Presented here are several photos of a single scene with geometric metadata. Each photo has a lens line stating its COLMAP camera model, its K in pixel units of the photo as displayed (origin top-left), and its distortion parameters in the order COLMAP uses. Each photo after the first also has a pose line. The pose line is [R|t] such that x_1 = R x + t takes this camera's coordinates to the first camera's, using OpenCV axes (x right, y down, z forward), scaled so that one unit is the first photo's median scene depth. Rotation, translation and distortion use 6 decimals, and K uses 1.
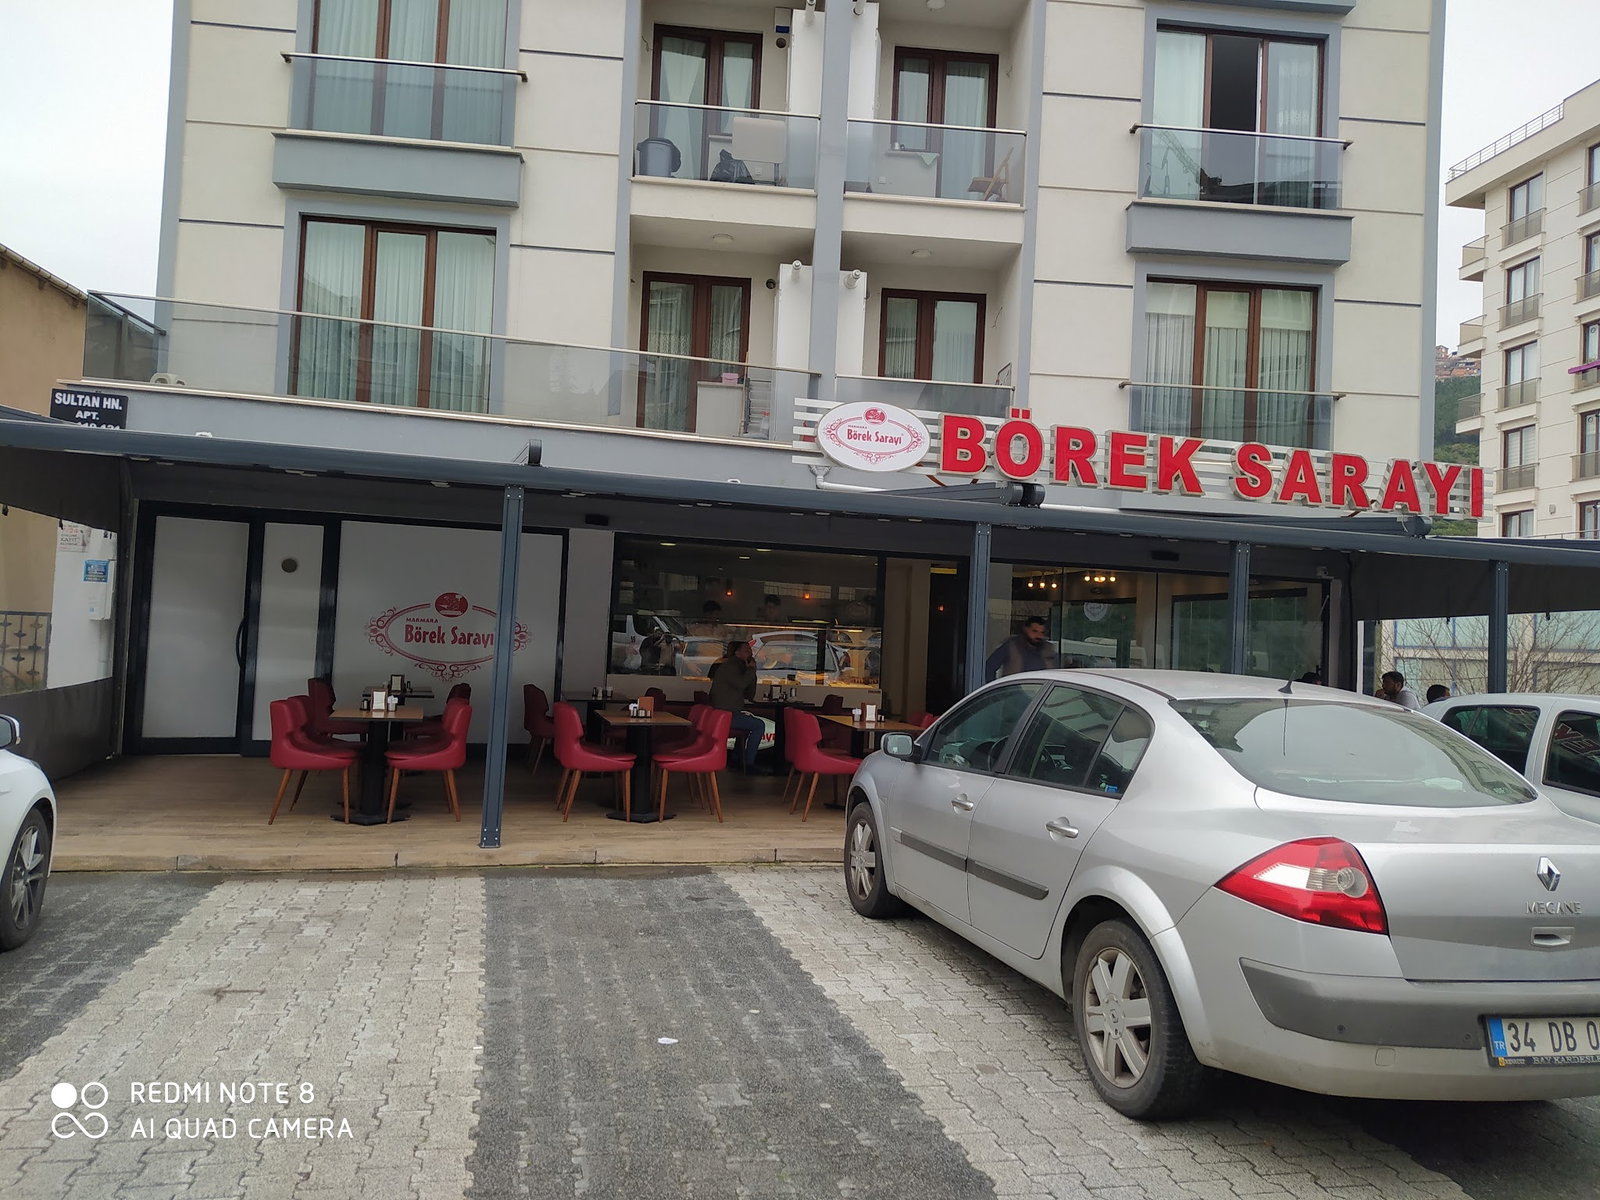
lens RADIAL K [[1214.6, 0, 795.8], [0, 1214.6, 591.0], [0, 0, 1]] dist [0.047177, -0.057564]
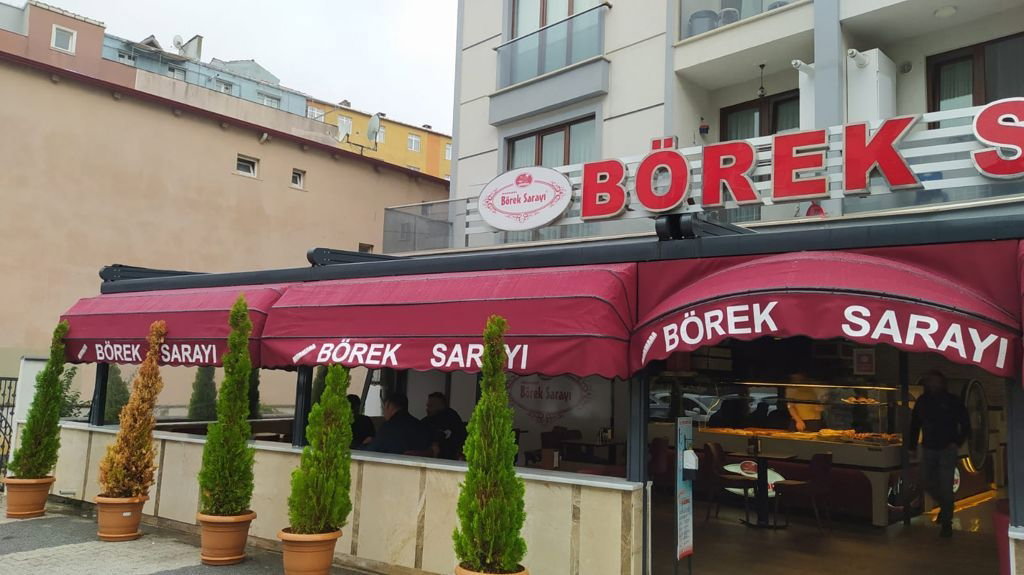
lens RADIAL K [[778.4, 0, 502.5], [0, 778.4, 285.4], [0, 0, 1]] dist [0.055796, -0.004861]
pose [[0.645285, -0.117475, -0.754856, 0.357380], [0.023998, 0.990735, -0.133670, 0.027599], [0.763565, 0.068140, 0.642126, 0.335412]]
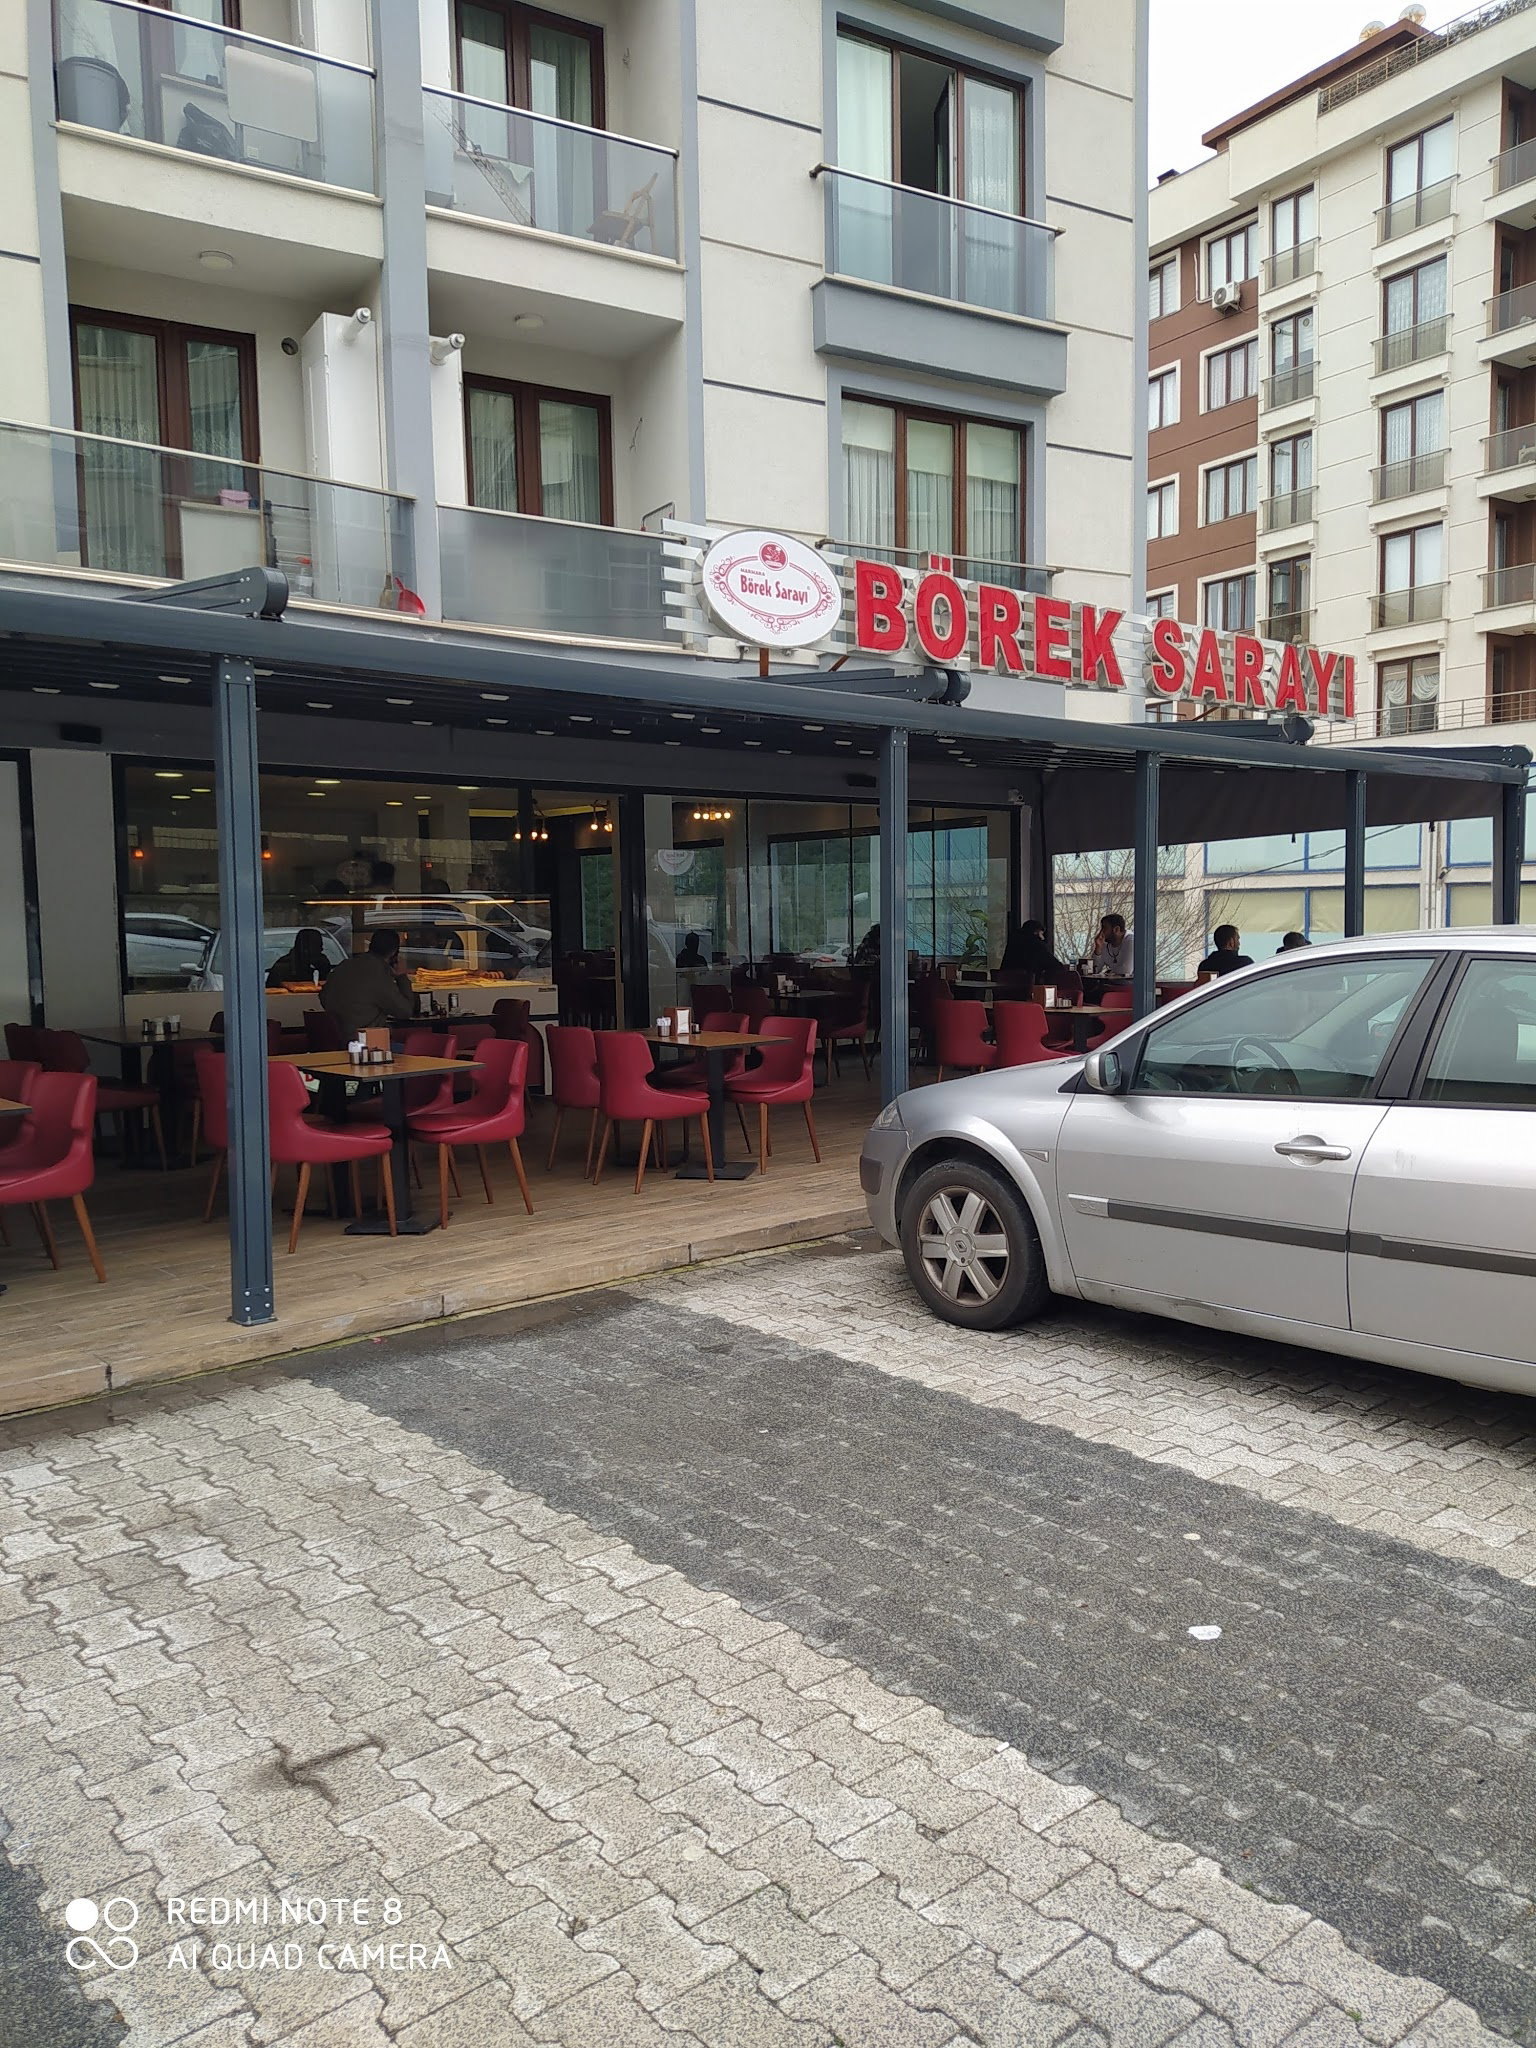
lens RADIAL K [[1554.7, 0, 788.6], [0, 1554.7, 1024.7], [0, 0, 1]] dist [0.047177, -0.057564]
pose [[0.893328, -0.089717, 0.440358, -0.191303], [0.036440, 0.991104, 0.128000, -0.003730], [-0.447925, -0.098300, 0.888651, 0.156286]]
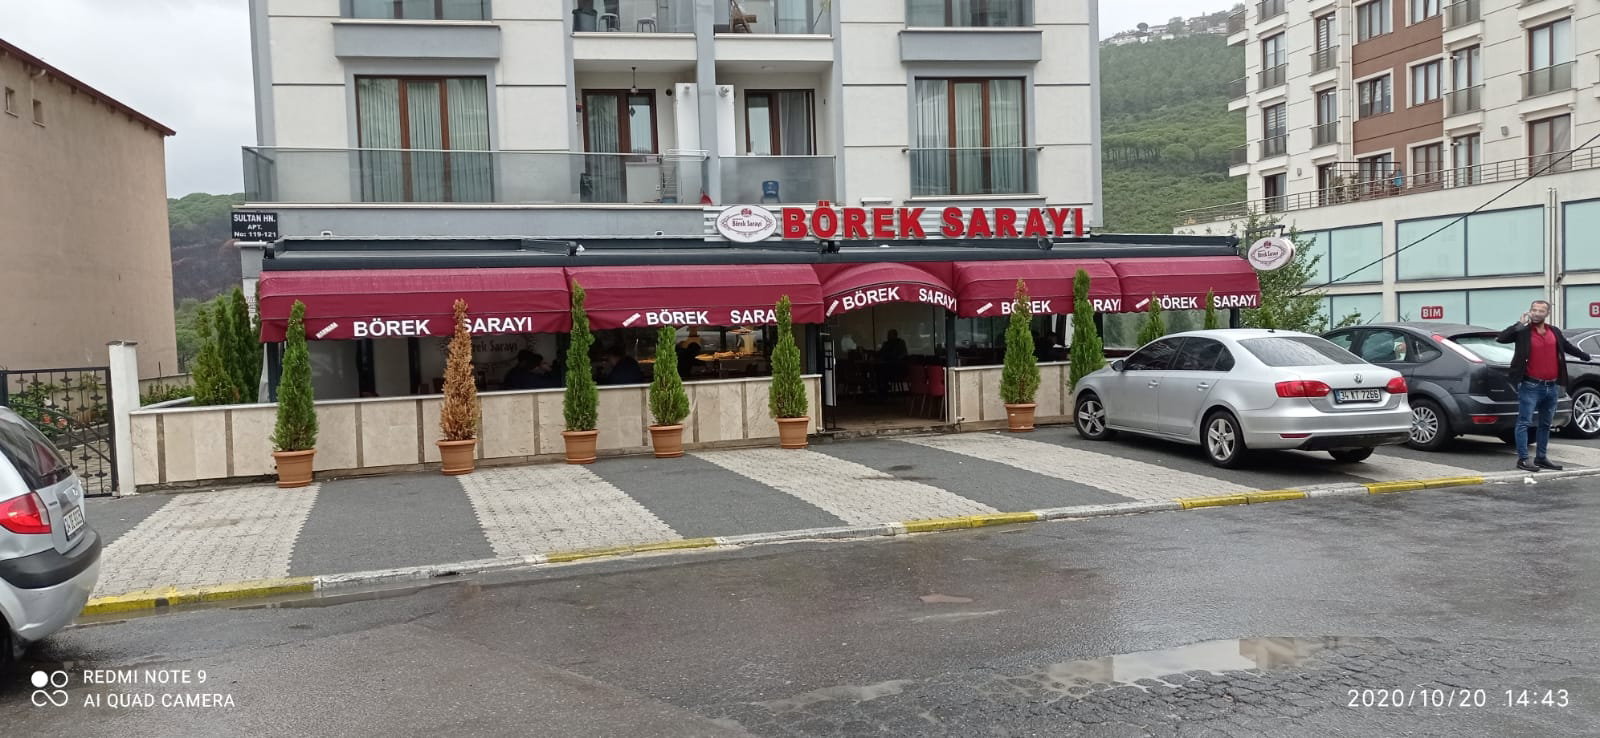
lens RADIAL K [[1220.0, 0, 809.8], [0, 1220.0, 377.3], [0, 0, 1]] dist [0.007891, -0.001800]
pose [[0.991635, -0.083142, 0.098731, -0.028323], [0.074088, 0.992992, 0.092077, -0.035473], [-0.105694, -0.083992, 0.990845, -0.565701]]
